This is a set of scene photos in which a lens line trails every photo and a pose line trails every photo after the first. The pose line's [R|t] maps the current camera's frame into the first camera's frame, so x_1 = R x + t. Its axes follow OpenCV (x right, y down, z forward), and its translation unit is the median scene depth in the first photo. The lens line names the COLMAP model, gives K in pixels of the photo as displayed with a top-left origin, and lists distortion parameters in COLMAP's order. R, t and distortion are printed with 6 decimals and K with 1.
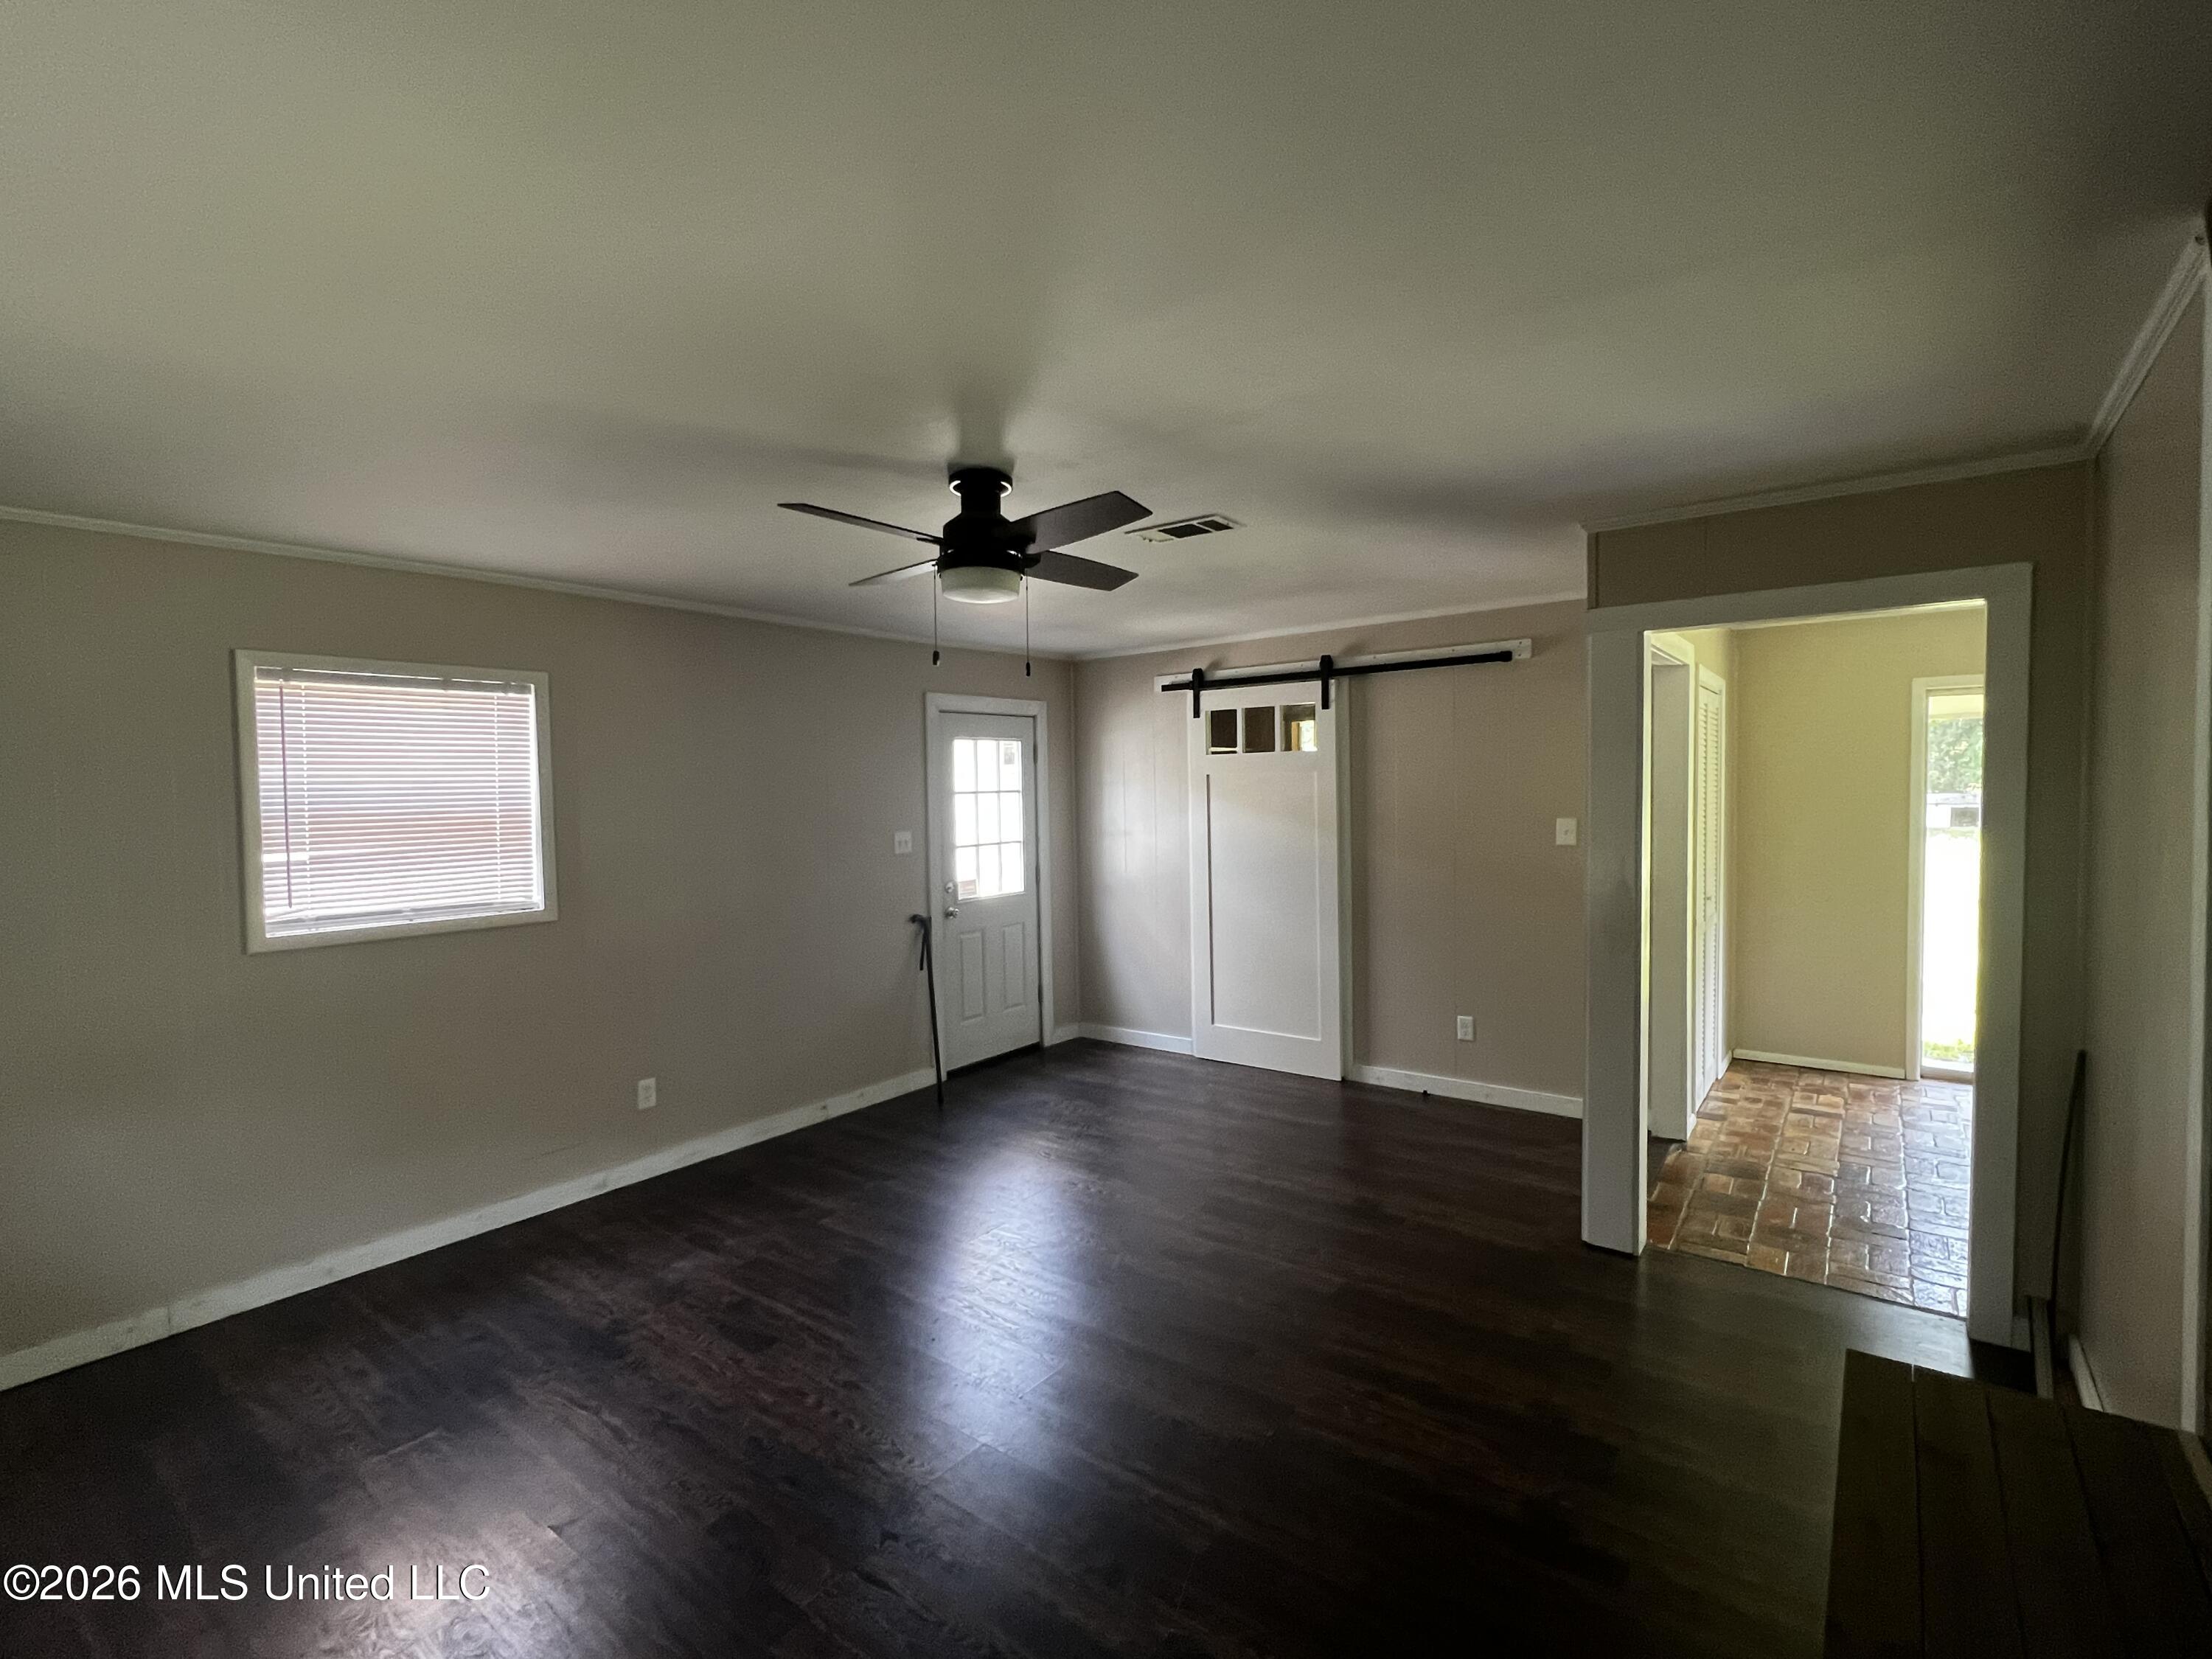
lens RADIAL K [[1032.7, 0, 1093.4], [0, 1032.7, 822.4], [0, 0, 1]] dist [-0.006330, 0.002755]
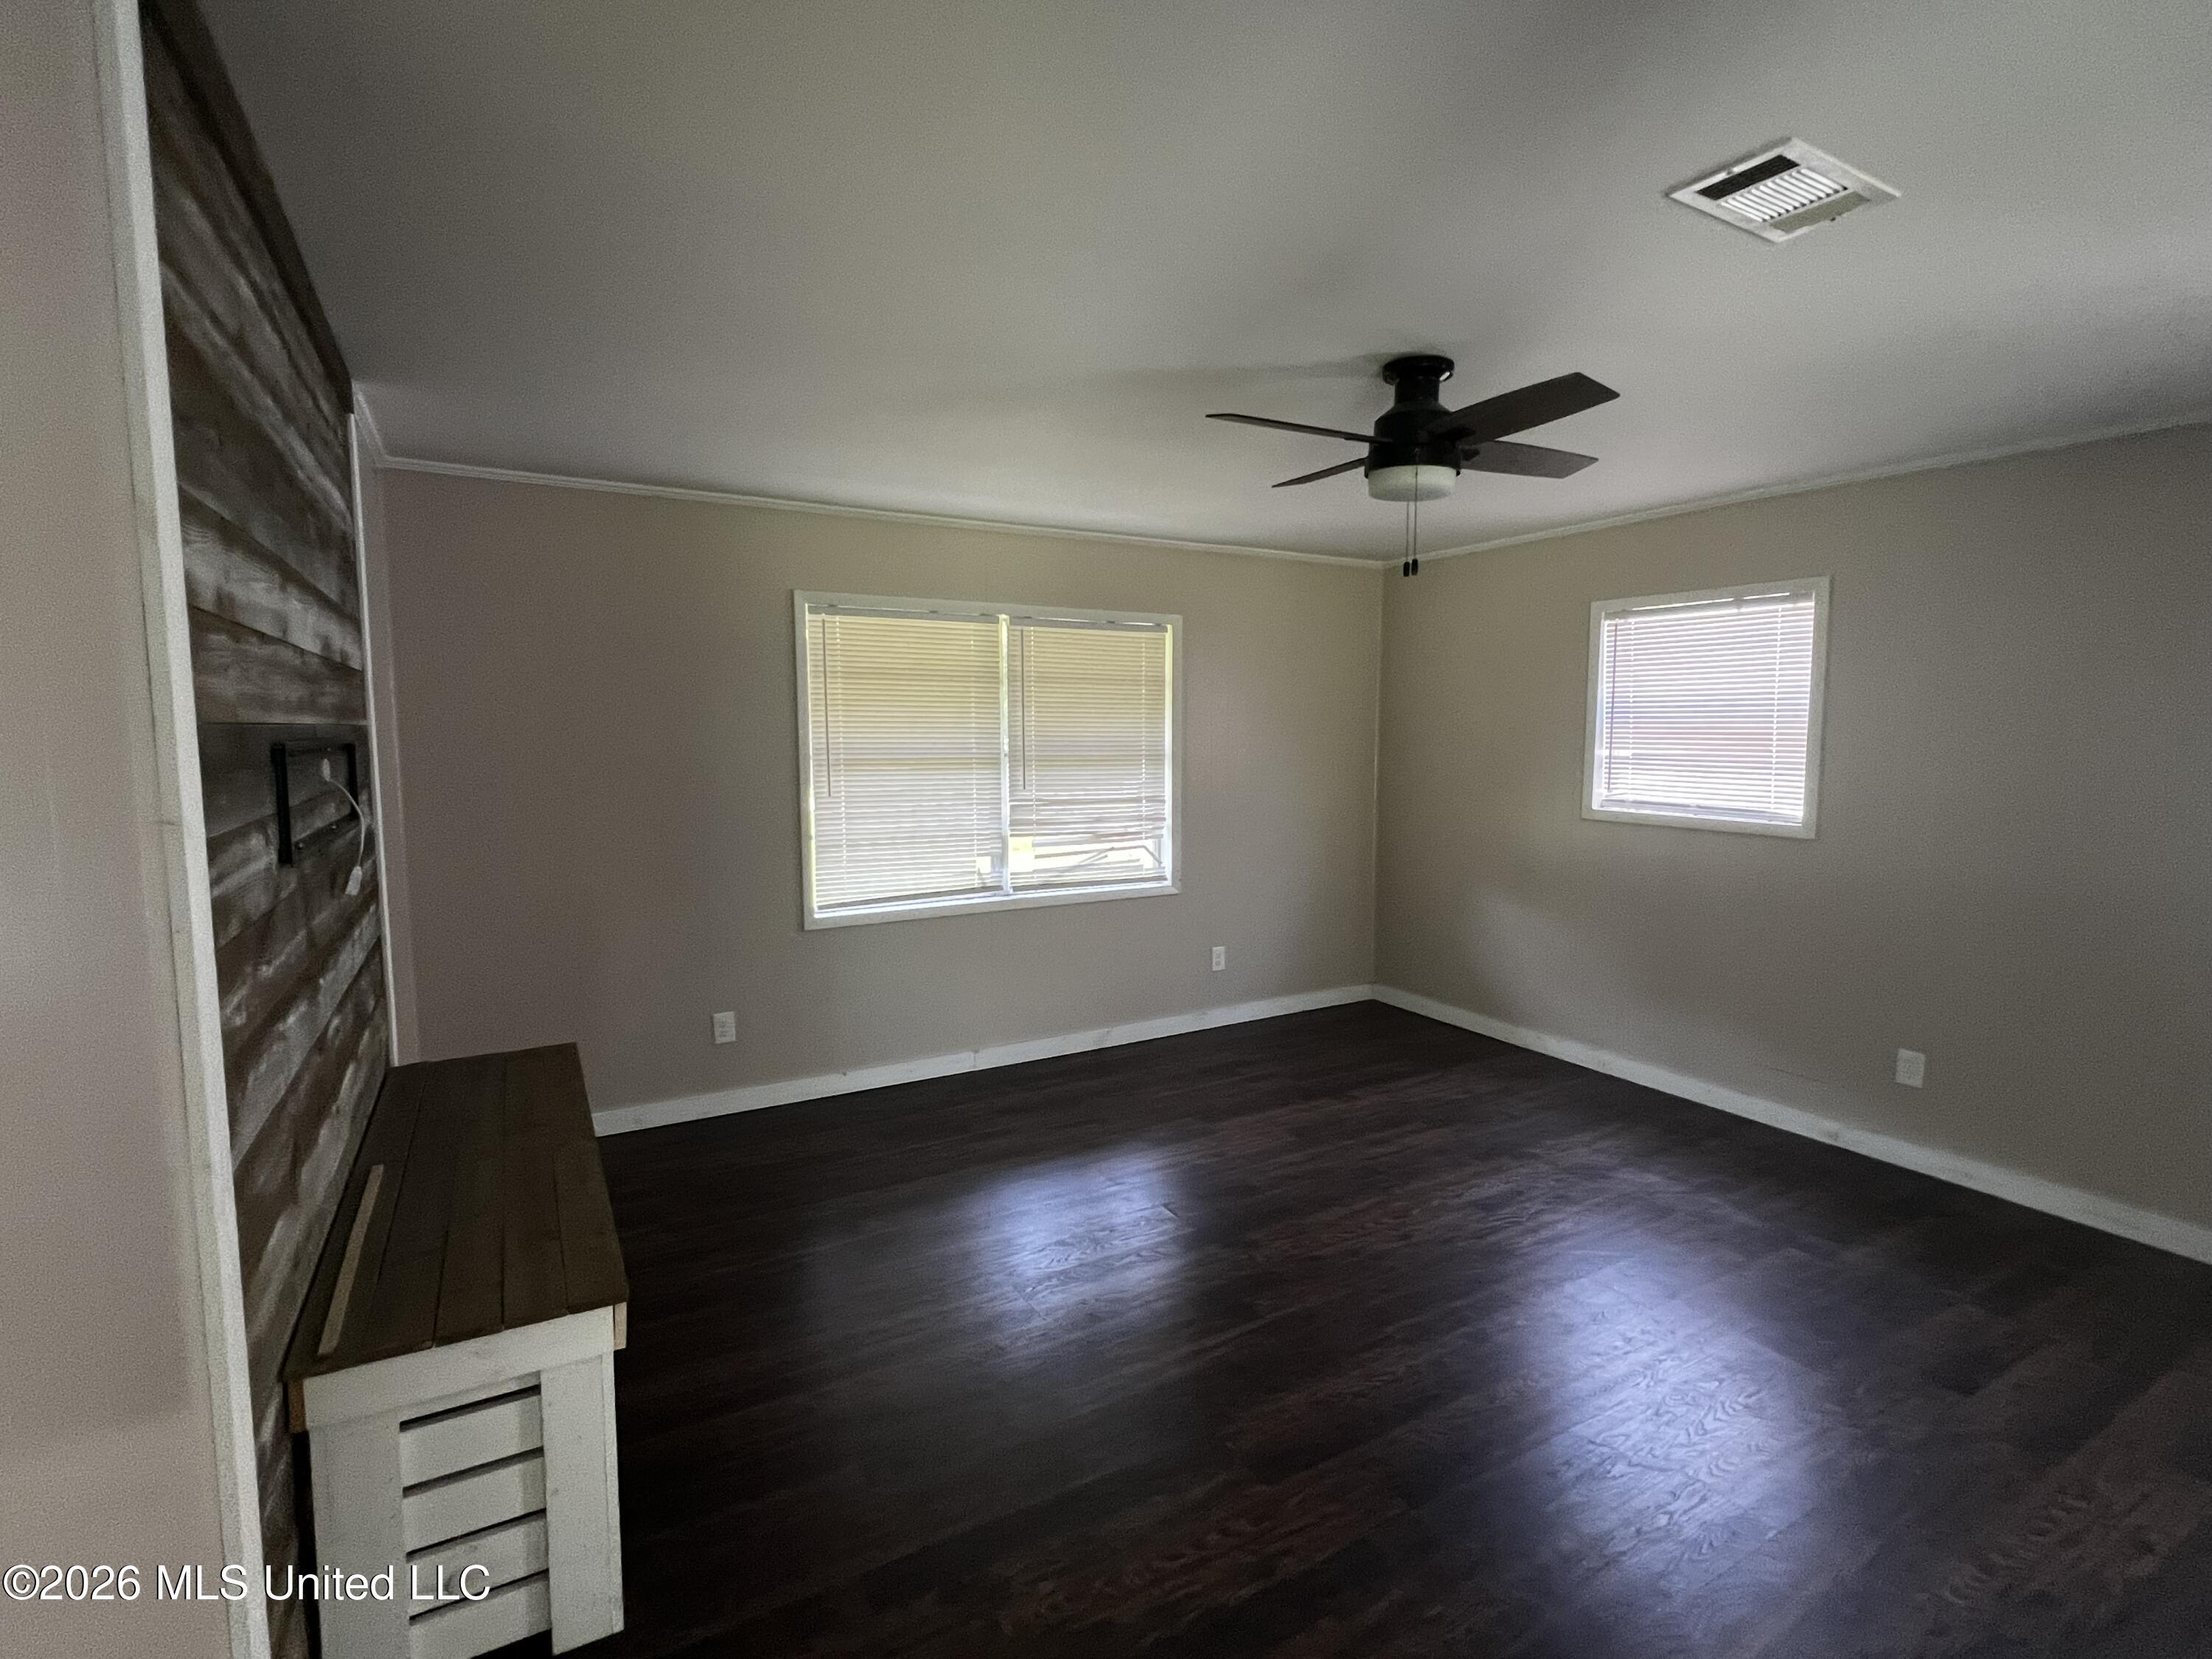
lens RADIAL K [[1032.7, 0, 1093.4], [0, 1032.7, 822.4], [0, 0, 1]] dist [-0.006330, 0.002755]
pose [[-0.380386, 0.107146, -0.918600, 0.722300], [-0.025648, 0.991662, 0.126289, -0.028523], [0.924472, 0.071598, -0.374466, 0.886304]]
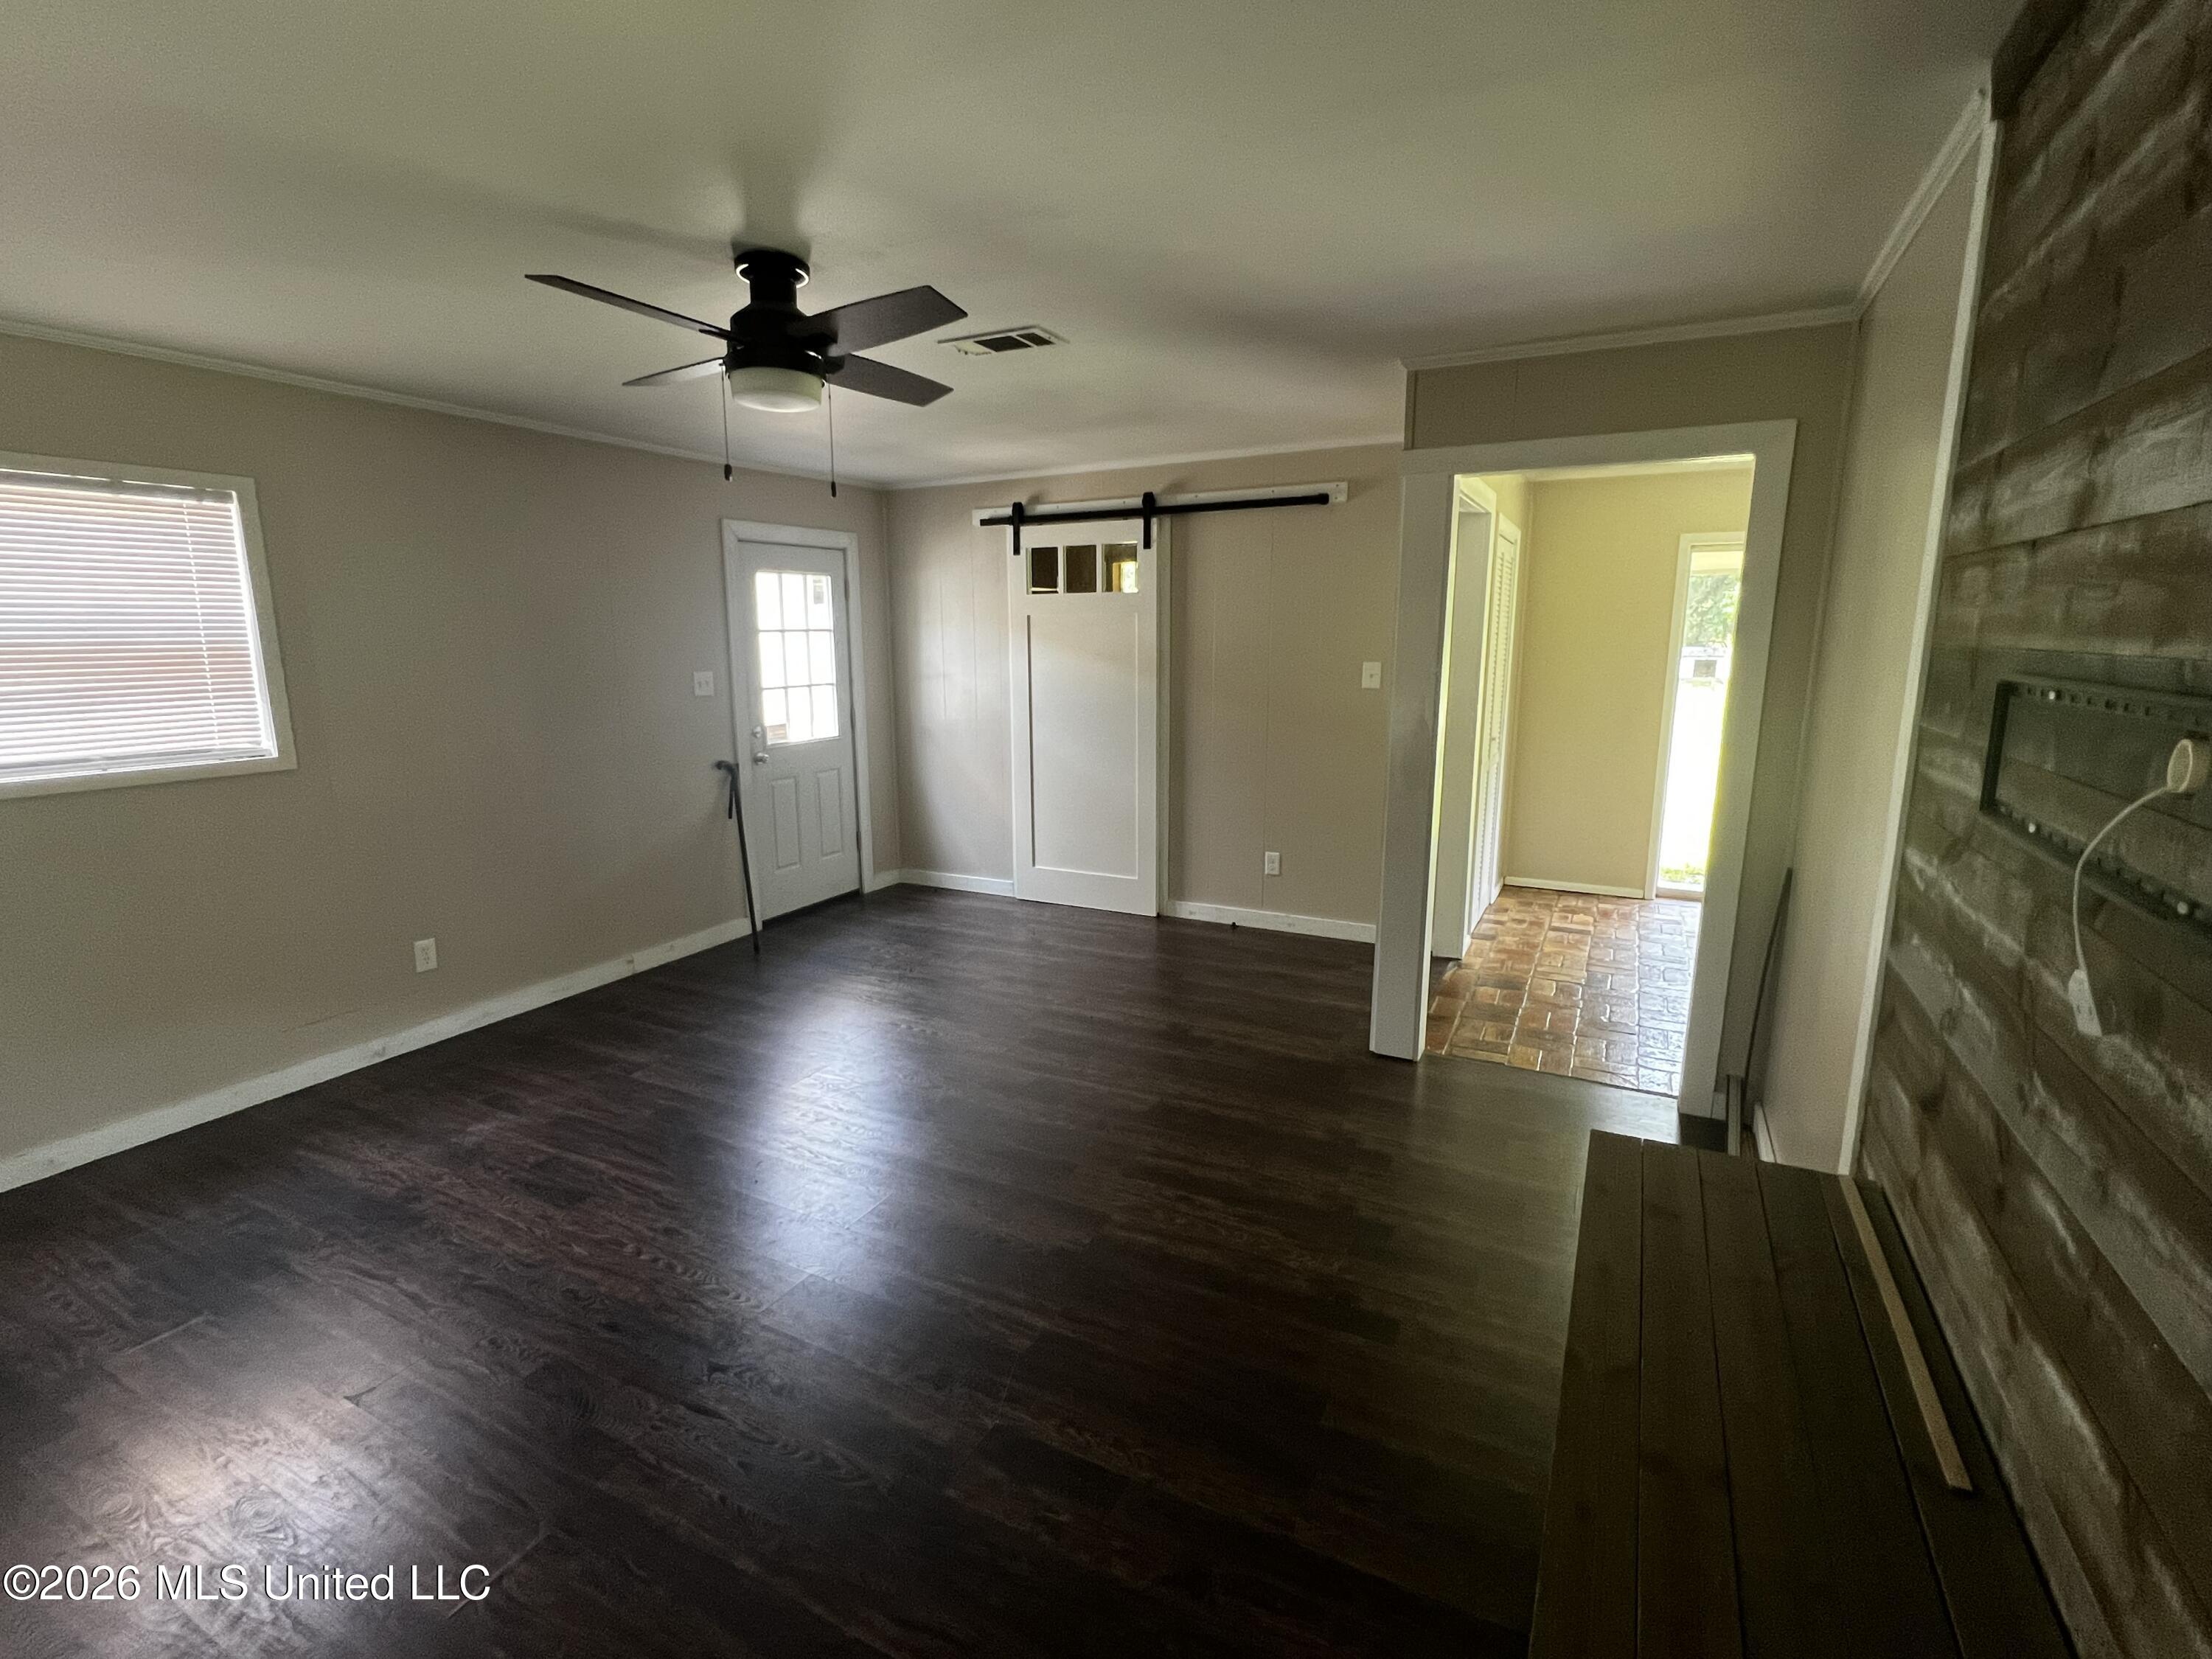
lens RADIAL K [[1032.7, 0, 1093.4], [0, 1032.7, 822.4], [0, 0, 1]] dist [-0.006330, 0.002755]
pose [[0.985069, -0.018126, 0.171203, 0.001677], [-0.007312, 0.989140, 0.146798, 0.006646], [-0.172005, -0.145858, 0.974238, 0.017365]]
